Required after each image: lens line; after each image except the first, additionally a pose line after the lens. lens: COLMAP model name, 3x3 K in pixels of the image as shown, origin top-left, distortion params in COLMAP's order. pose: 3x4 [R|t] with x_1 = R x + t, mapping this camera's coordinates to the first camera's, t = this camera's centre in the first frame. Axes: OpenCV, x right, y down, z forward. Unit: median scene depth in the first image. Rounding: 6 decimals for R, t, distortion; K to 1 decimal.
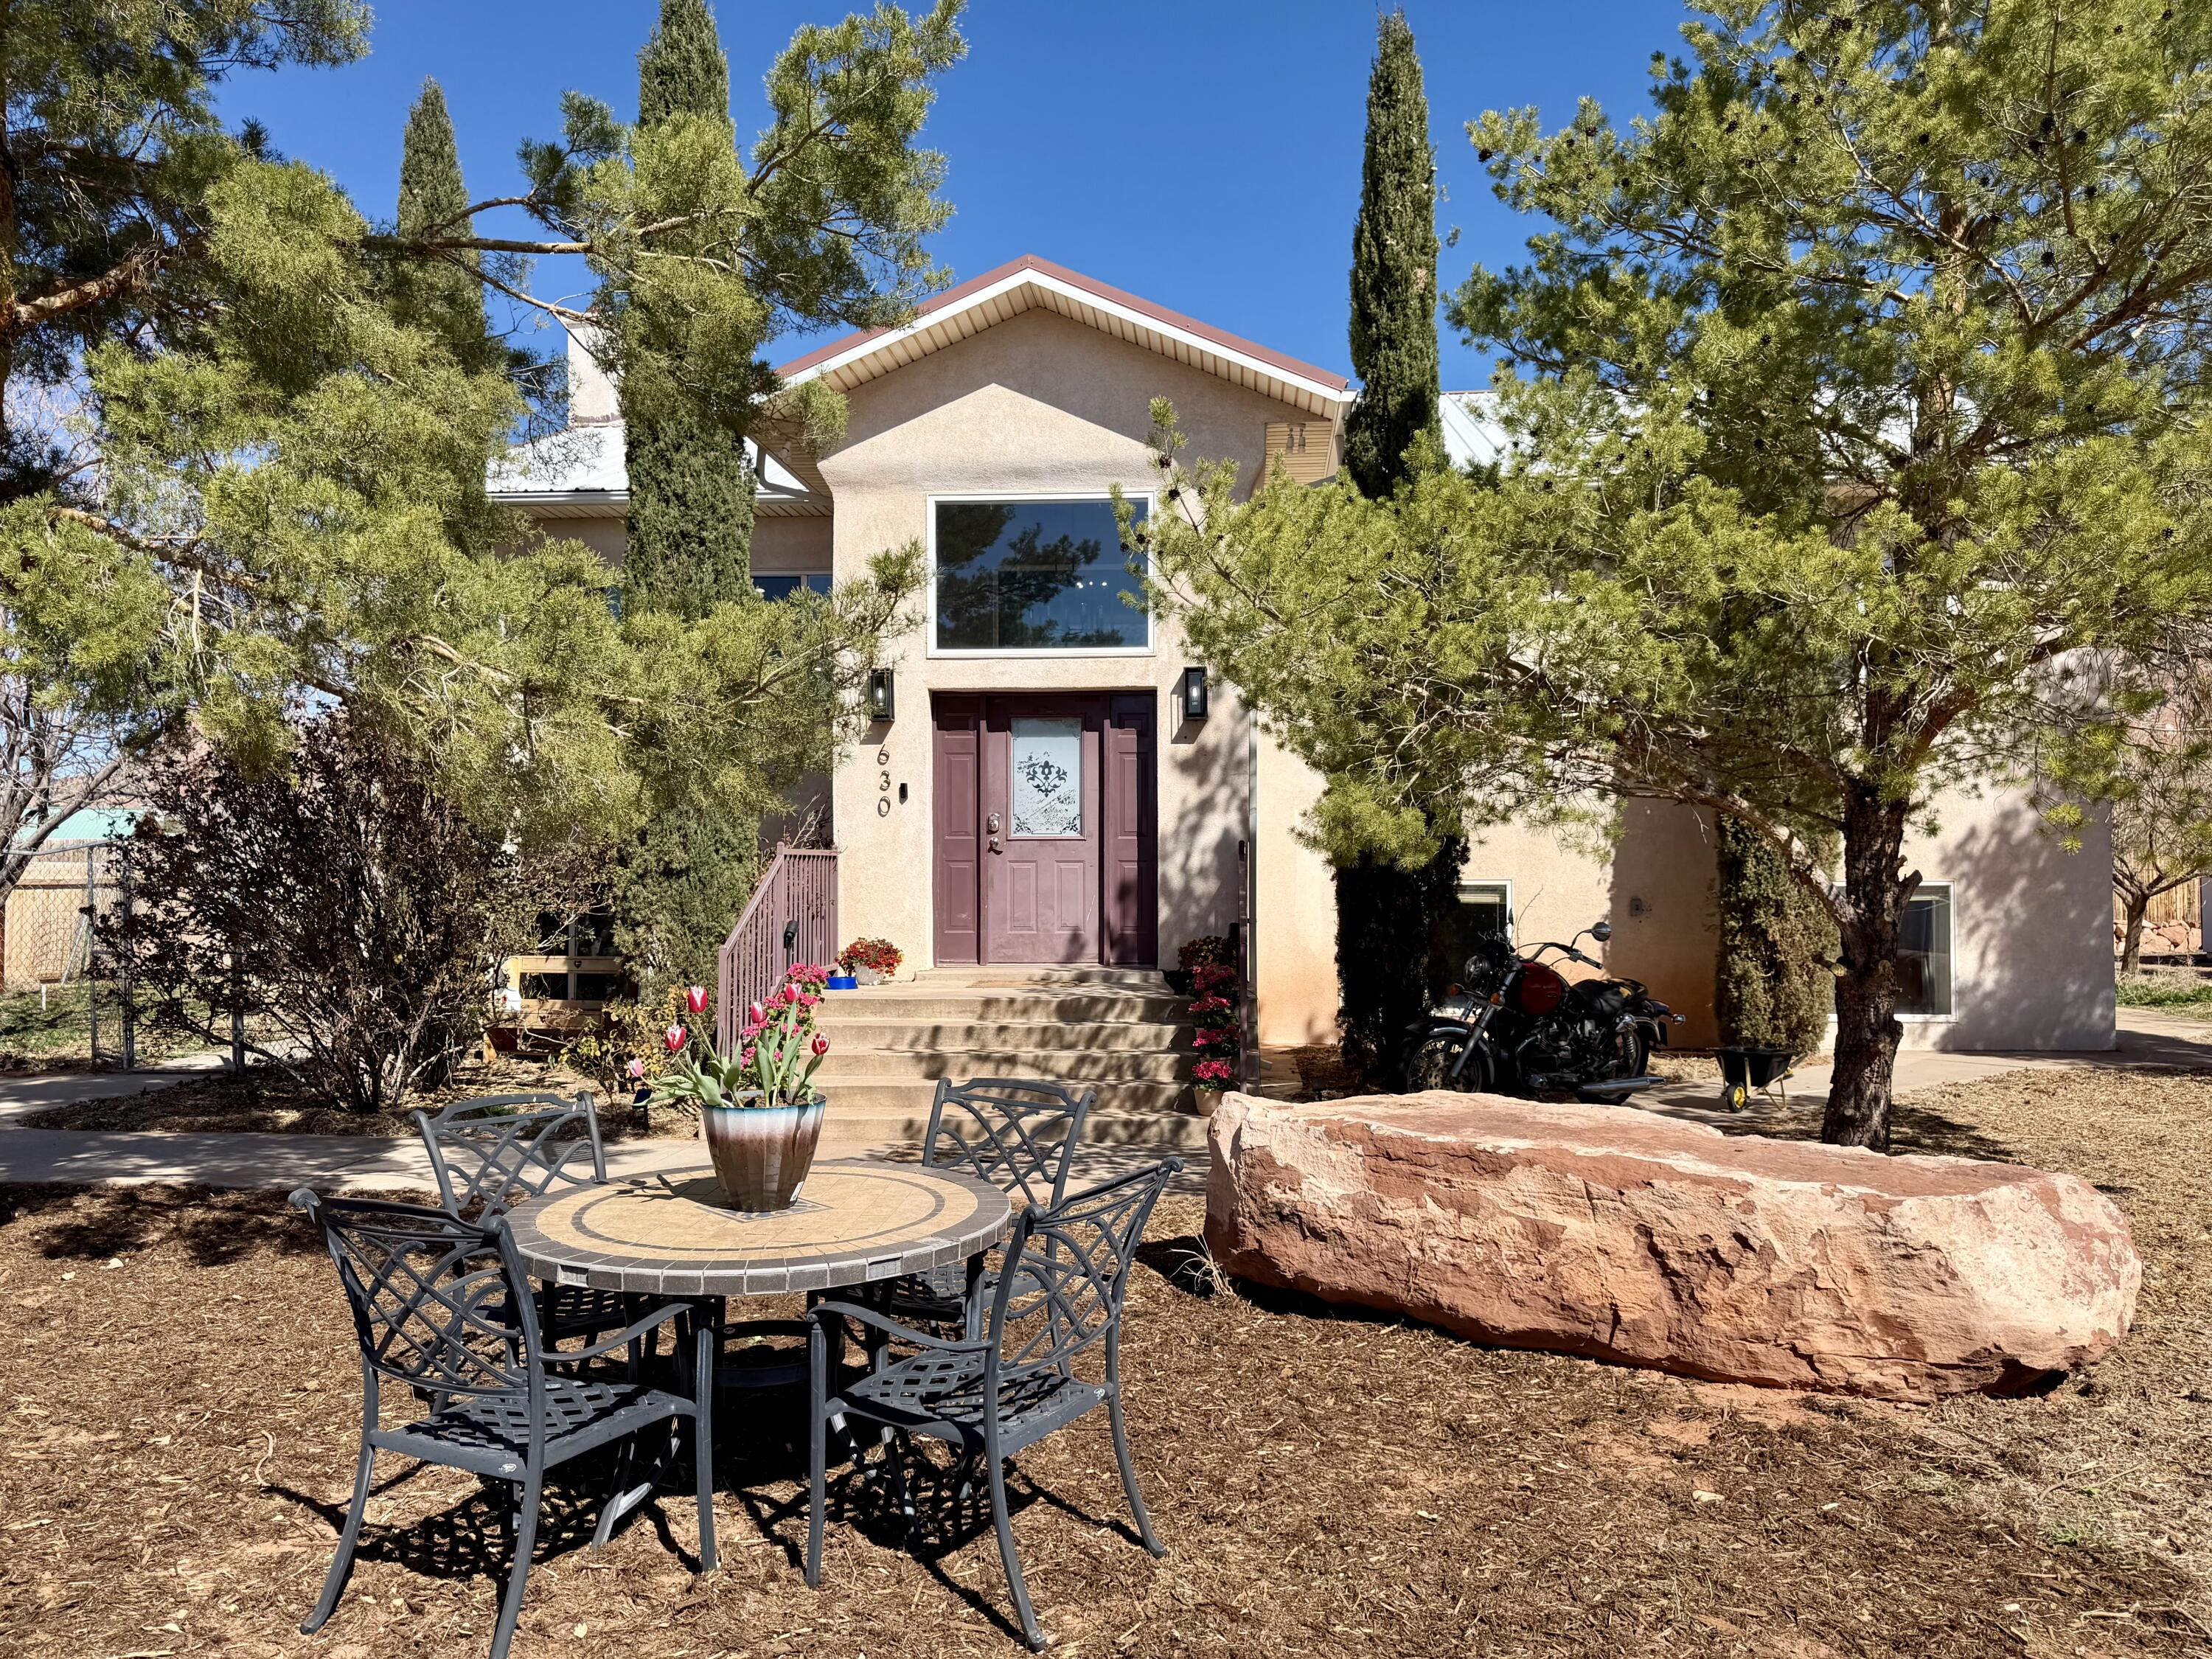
lens RADIAL K [[1682.3, 0, 1106.0], [0, 1682.3, 829.5], [0, 0, 1]] dist [0.143358, -0.300276]
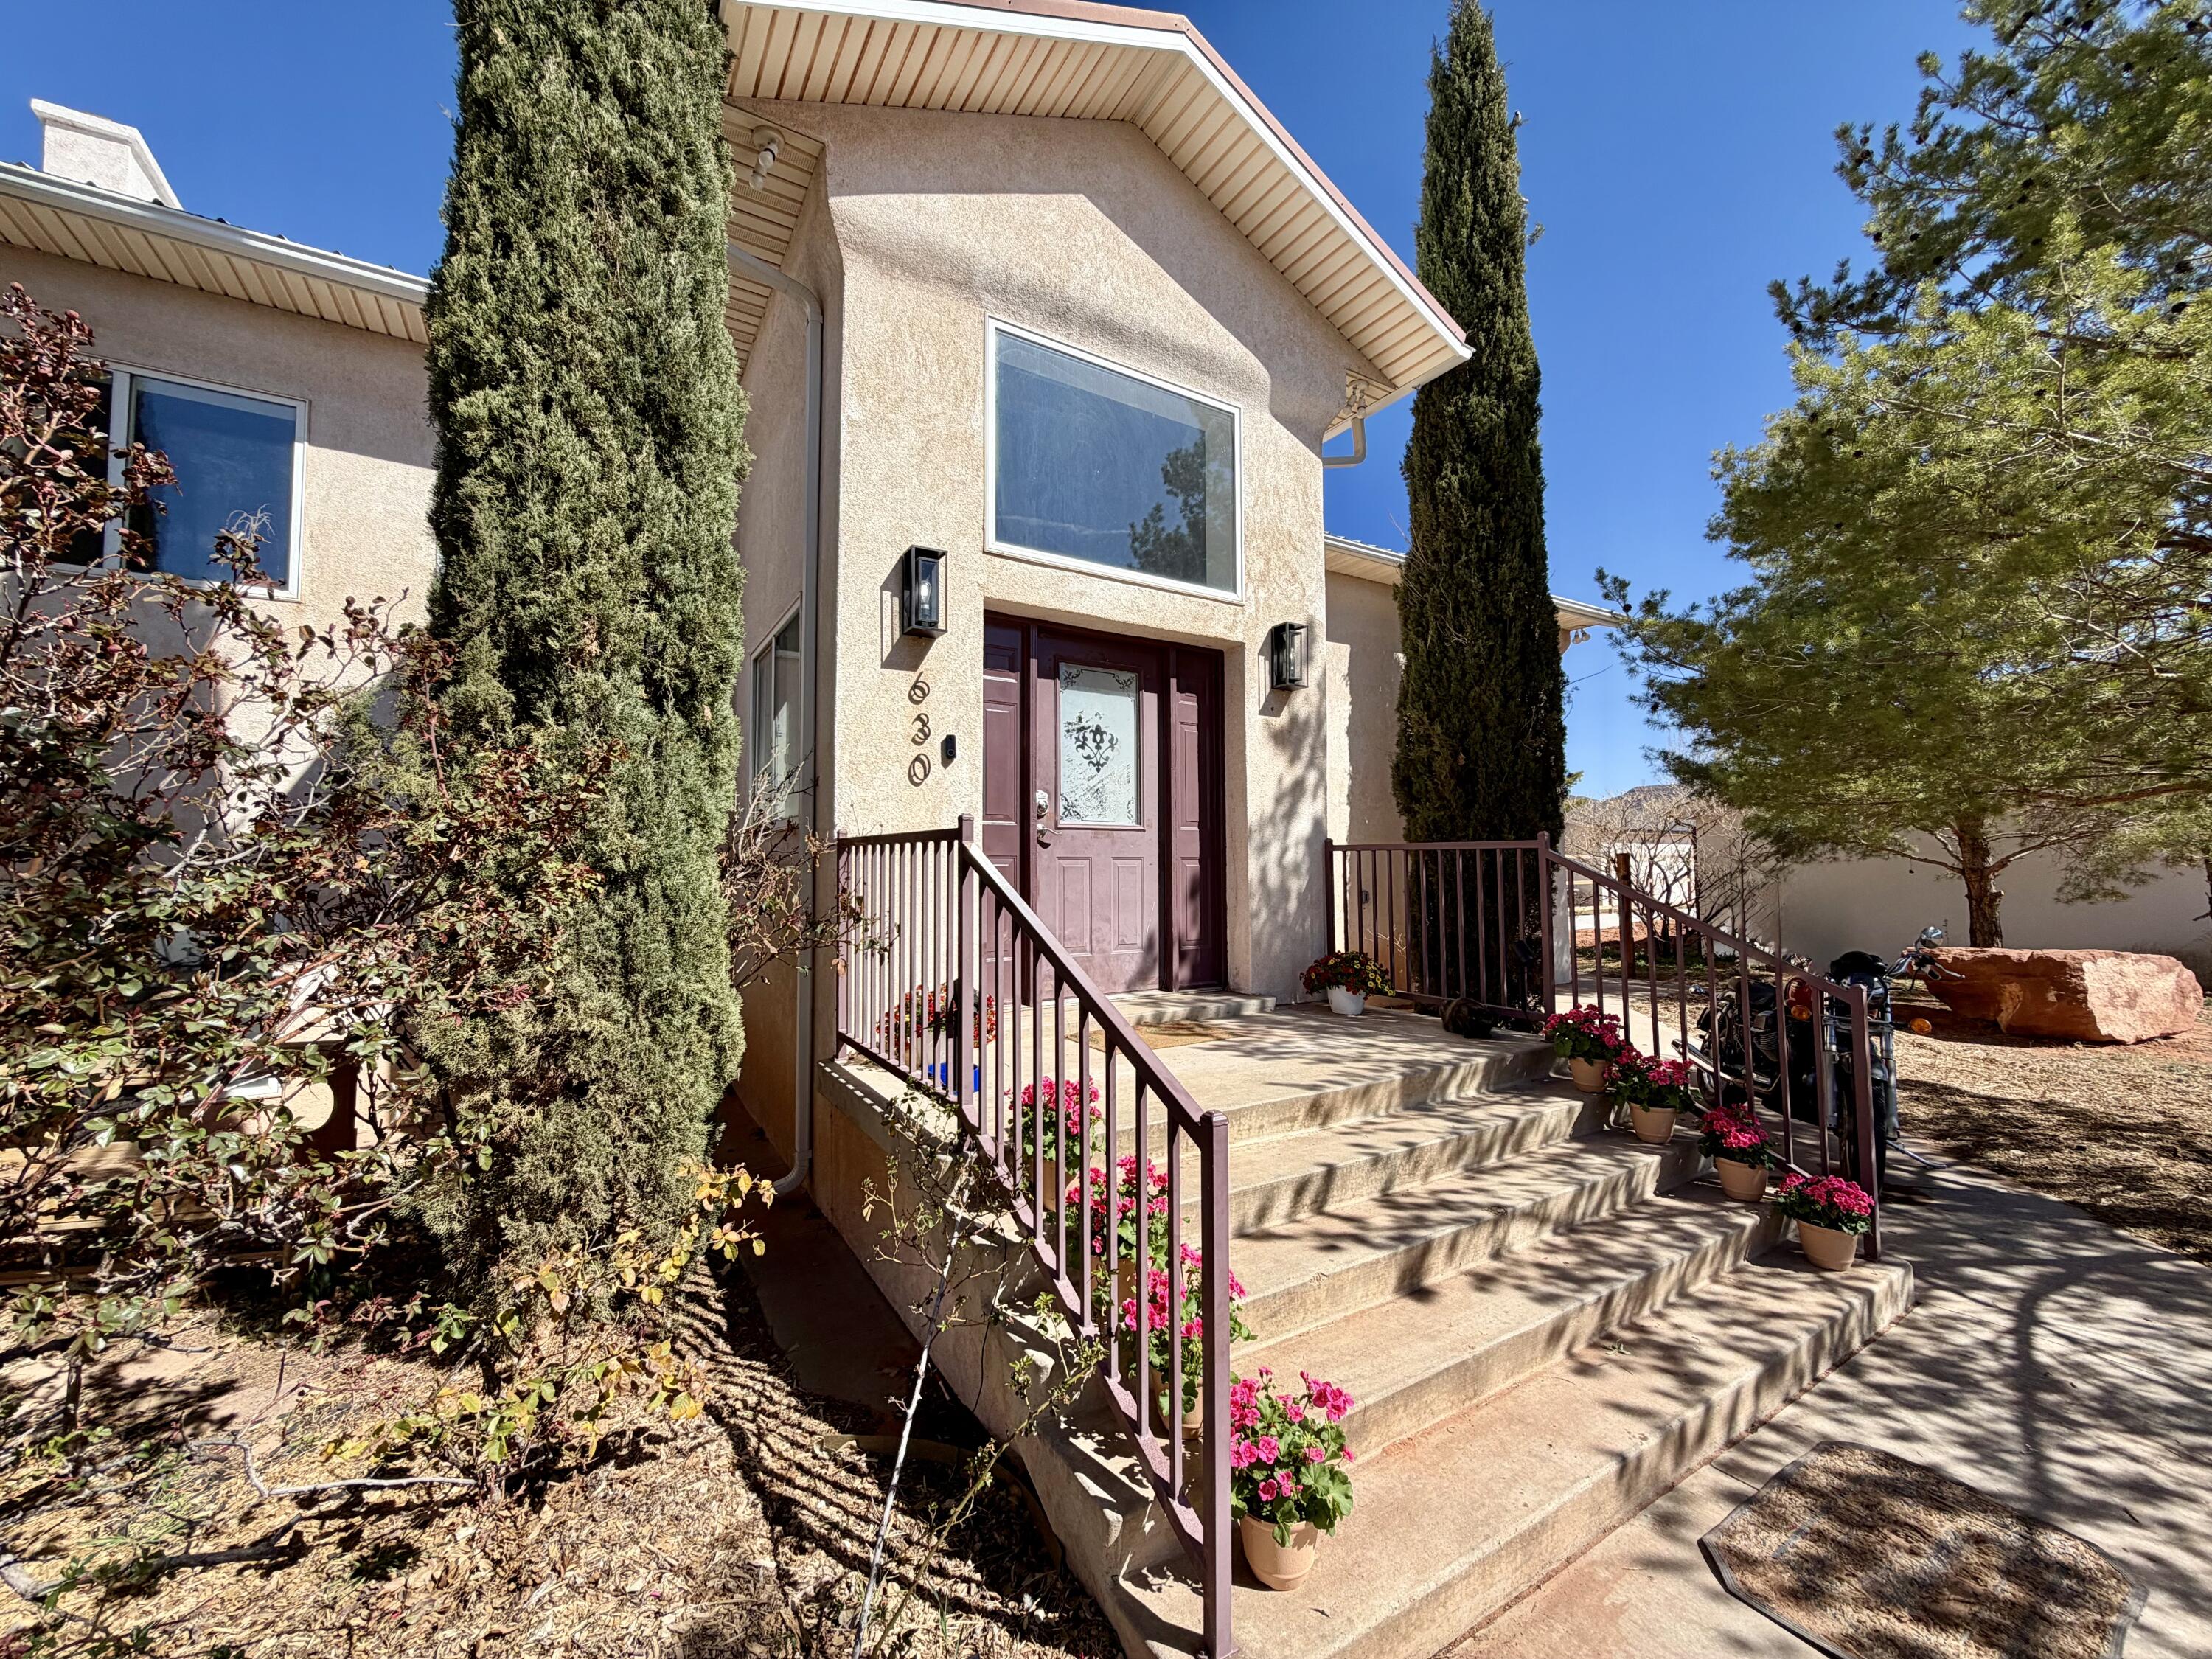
lens RADIAL K [[894.1, 0, 1106.0], [0, 894.1, 829.5], [0, 0, 1]] dist [-0.001611, -0.000132]
pose [[0.774142, 0.020464, 0.632681, -0.313142], [0.000248, 0.999467, -0.032632, 0.021199], [-0.633012, 0.025419, 0.773725, 0.755541]]
